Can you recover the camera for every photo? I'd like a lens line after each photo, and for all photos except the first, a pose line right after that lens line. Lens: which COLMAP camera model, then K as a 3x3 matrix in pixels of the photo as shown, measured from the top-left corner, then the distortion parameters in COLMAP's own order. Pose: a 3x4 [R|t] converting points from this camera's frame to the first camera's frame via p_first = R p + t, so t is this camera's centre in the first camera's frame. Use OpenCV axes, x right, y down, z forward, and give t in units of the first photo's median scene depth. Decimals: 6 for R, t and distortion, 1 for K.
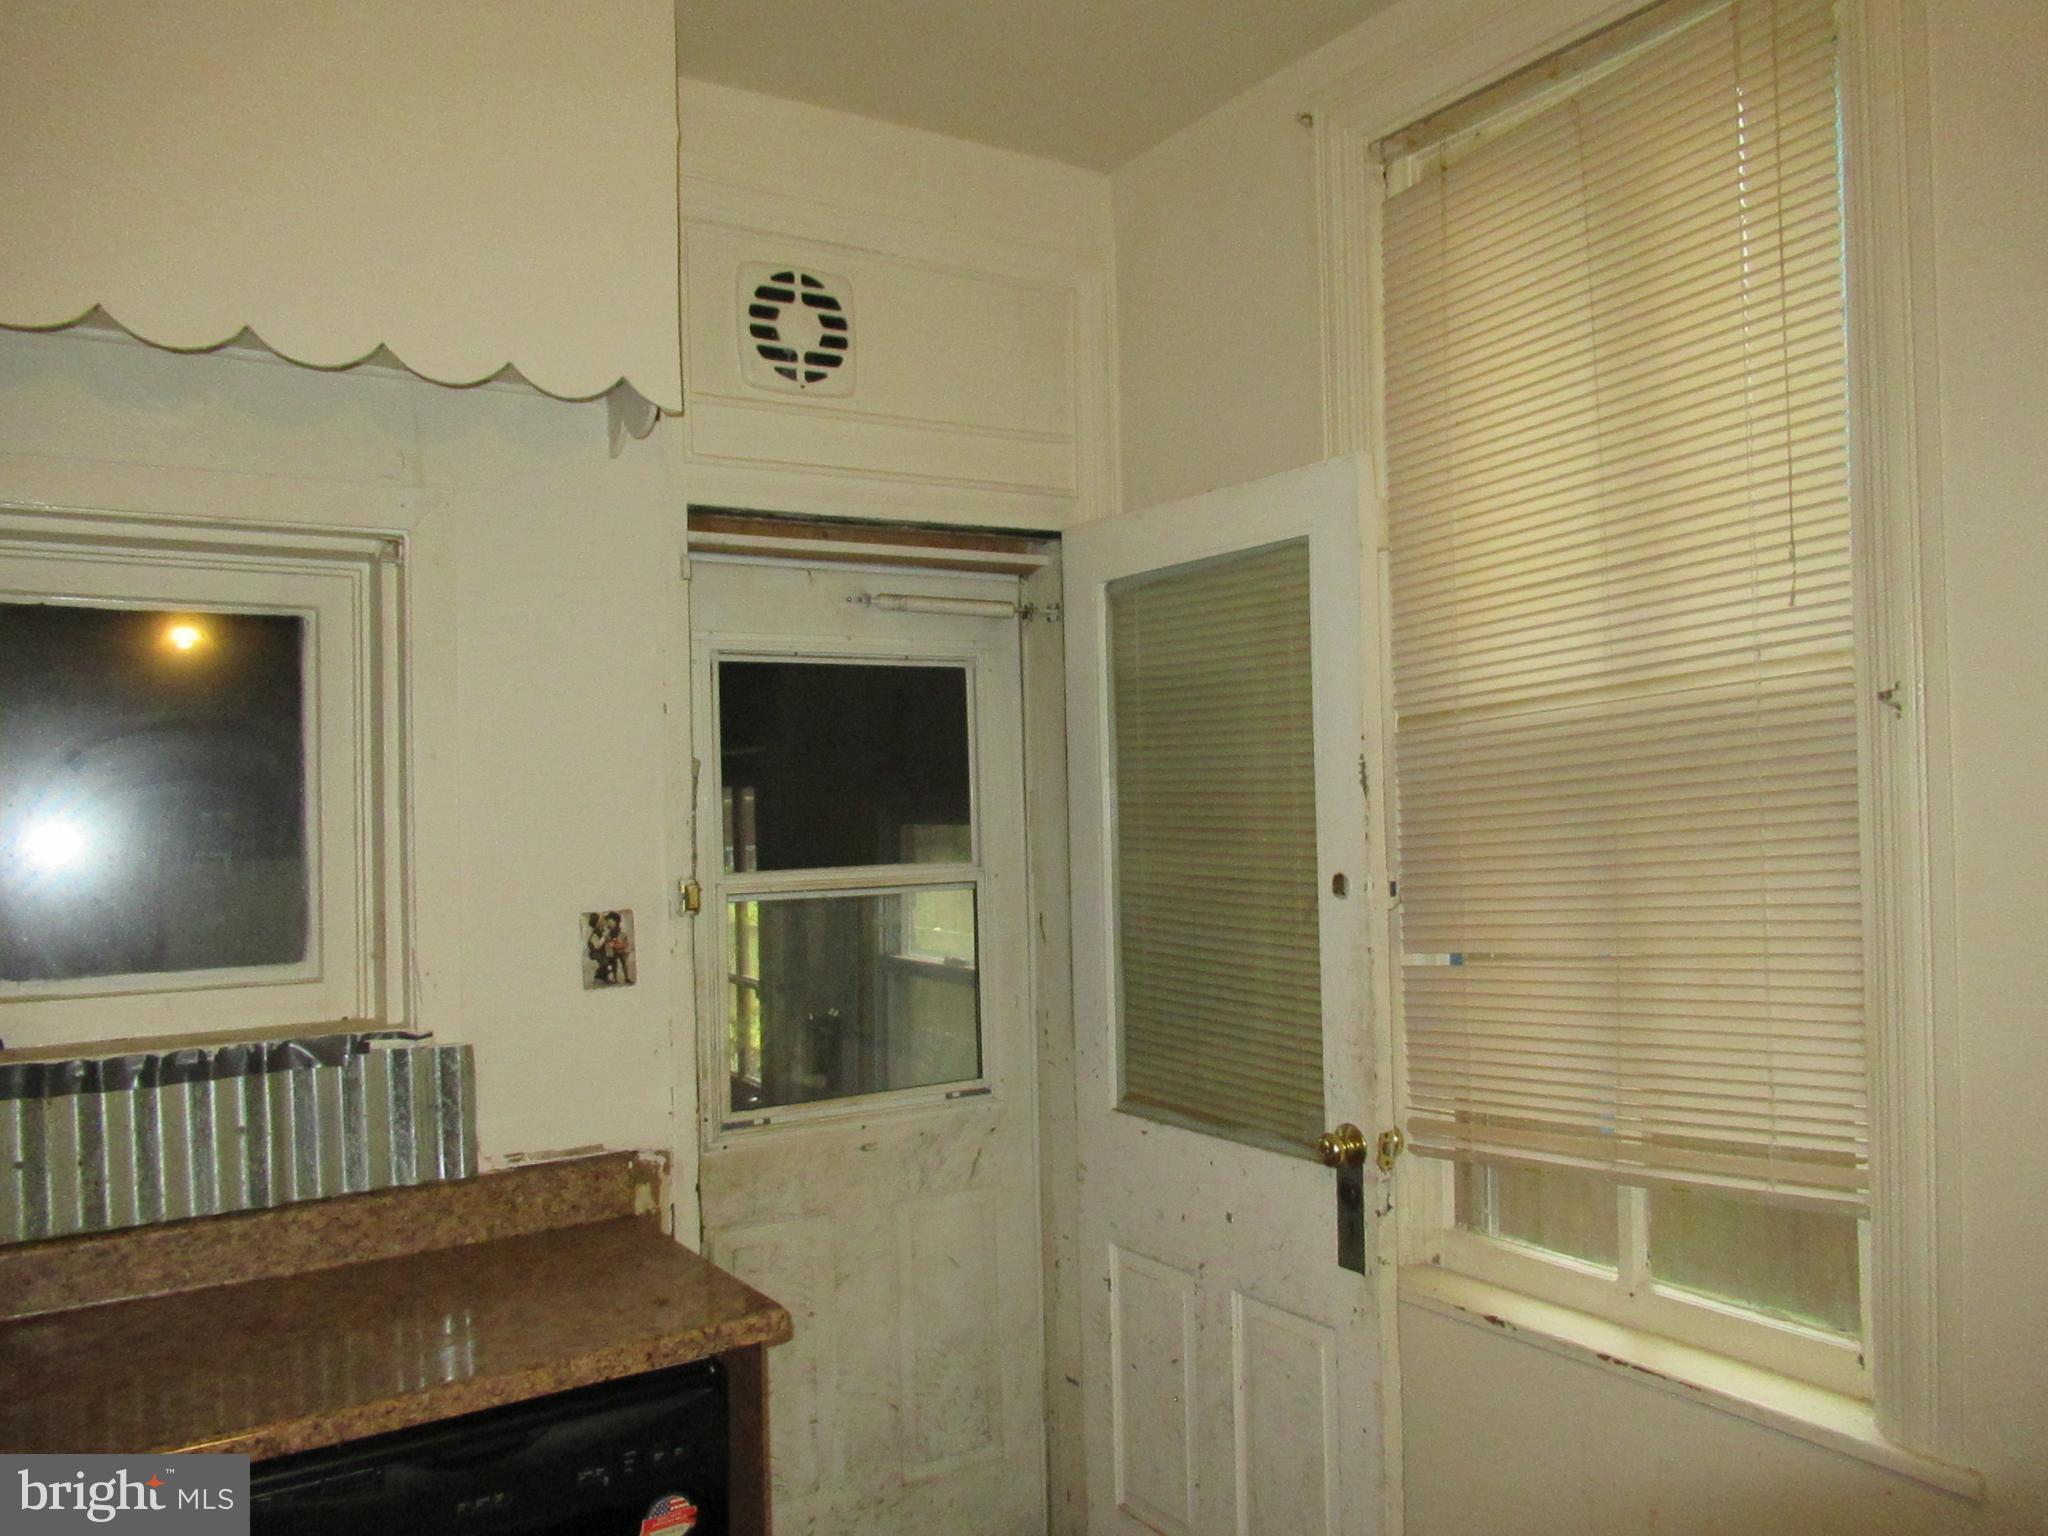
lens RADIAL K [[1499.2, 0, 1028.5], [0, 1499.2, 761.5], [0, 0, 1]] dist [-0.009652, -0.005707]
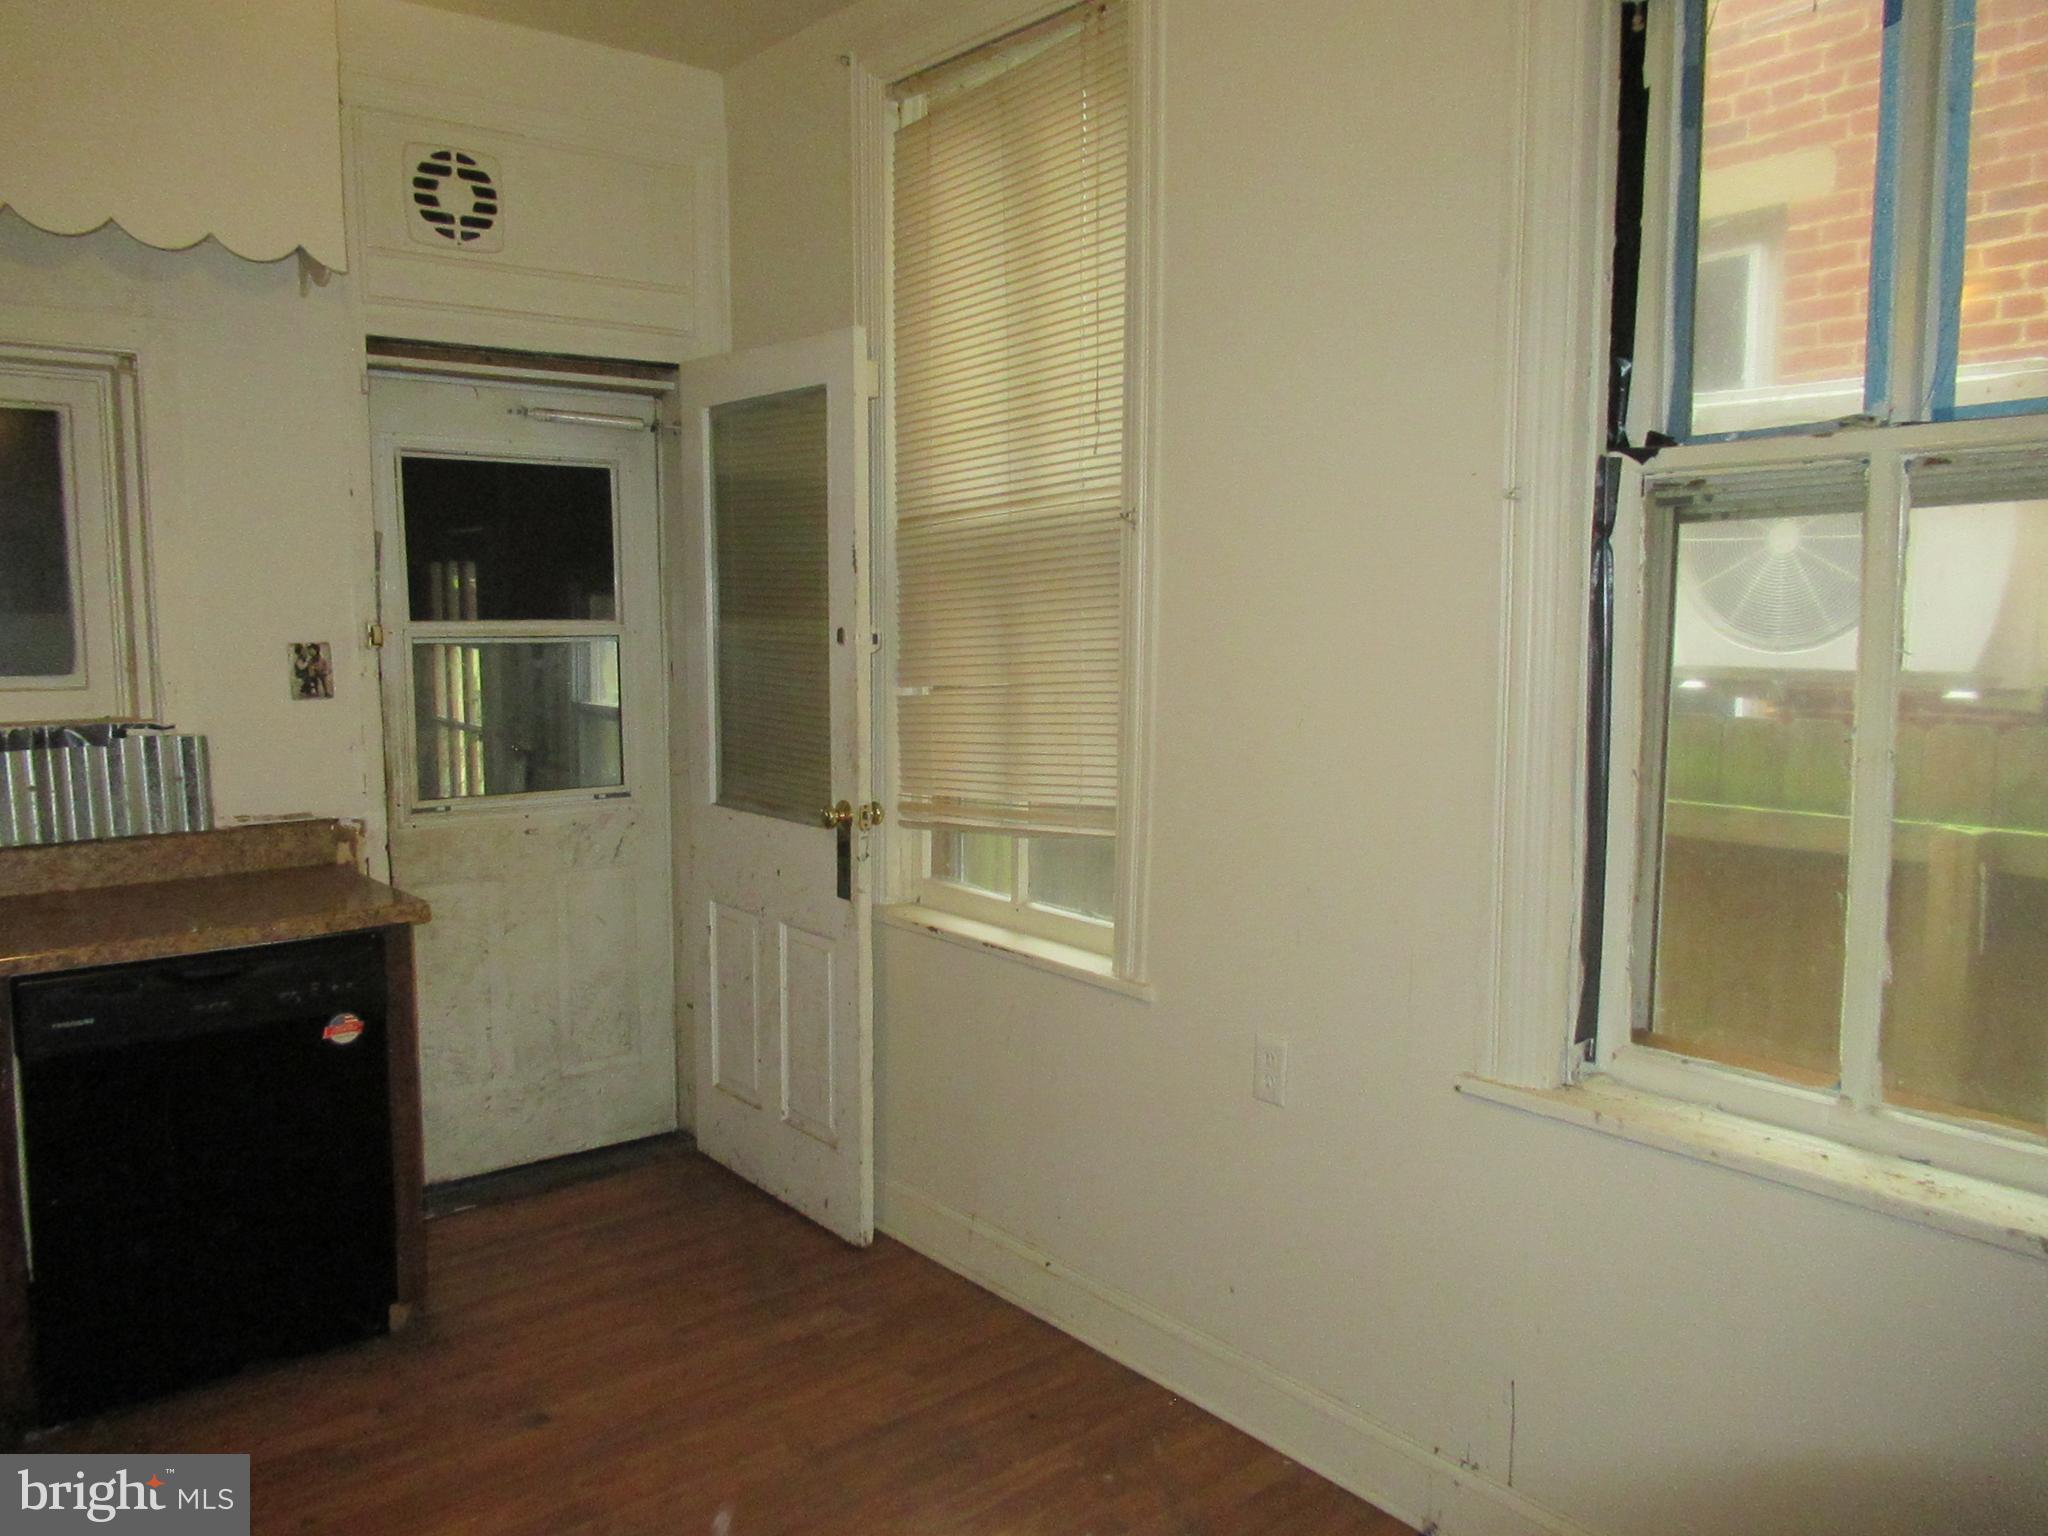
lens RADIAL K [[1499.2, 0, 1024.5], [0, 1499.2, 772.4], [0, 0, 1]] dist [-0.009652, -0.005707]
pose [[0.992449, 0.016370, 0.121560, 0.200030], [-0.033330, 0.989756, 0.138824, 0.006732], [-0.118042, -0.141828, 0.982828, -0.425521]]
